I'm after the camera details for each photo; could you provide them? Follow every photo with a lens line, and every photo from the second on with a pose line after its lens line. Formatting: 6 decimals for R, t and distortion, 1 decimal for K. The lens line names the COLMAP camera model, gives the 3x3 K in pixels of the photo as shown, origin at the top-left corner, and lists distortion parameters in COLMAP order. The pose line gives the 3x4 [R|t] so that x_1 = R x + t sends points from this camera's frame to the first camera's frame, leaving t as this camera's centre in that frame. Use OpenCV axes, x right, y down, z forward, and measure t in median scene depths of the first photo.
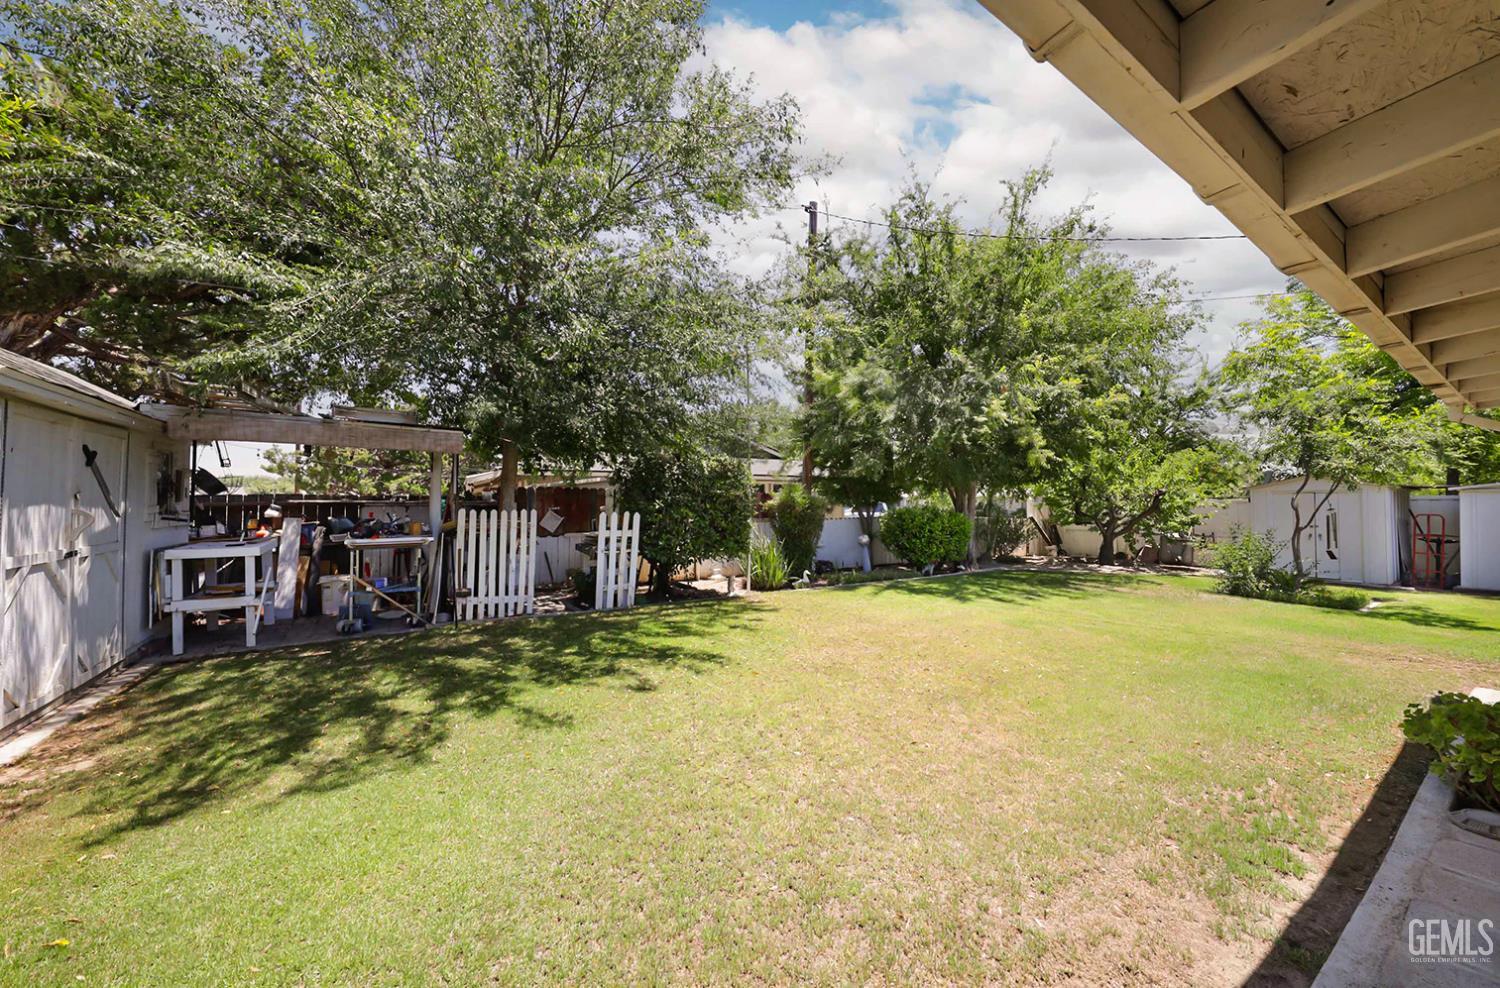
lens RADIAL K [[549.9, 0, 750.0], [0, 549.9, 494.0], [0, 0, 1]] dist [0.002256, 0.000460]
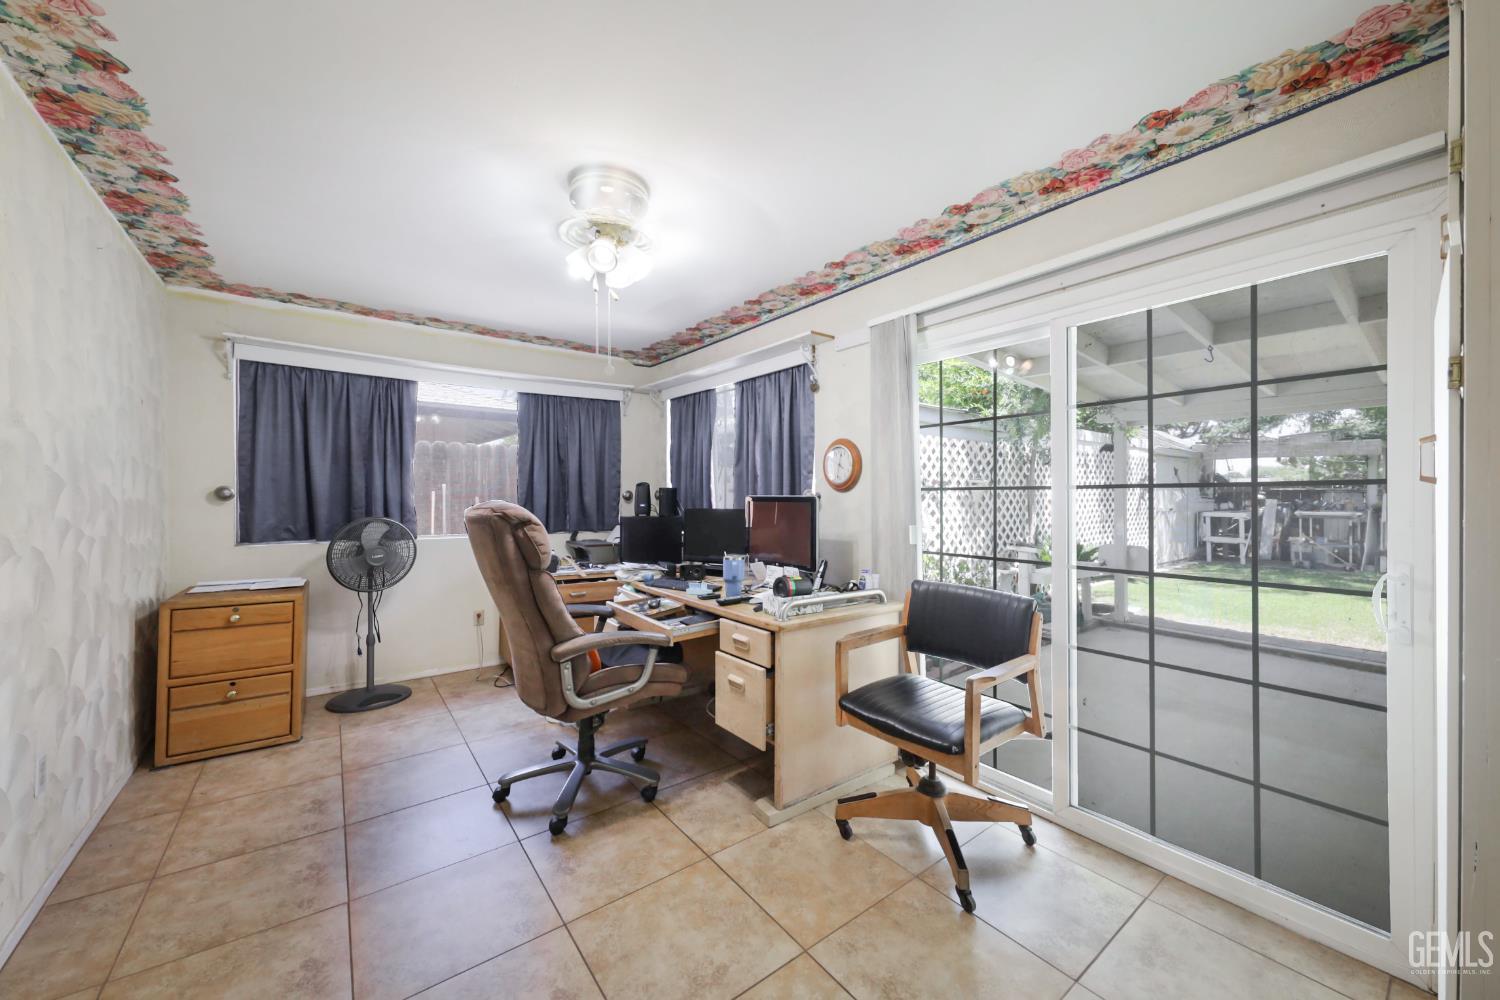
lens RADIAL K [[546.3, 0, 755.2], [0, 546.3, 503.3], [0, 0, 1]] dist [0.008775, -0.000264]
pose [[0.054989, 0.010962, -0.998427, 0.884940], [0.008532, 0.999898, 0.011448, 0.022885], [0.998451, -0.009148, 0.054890, -0.777247]]
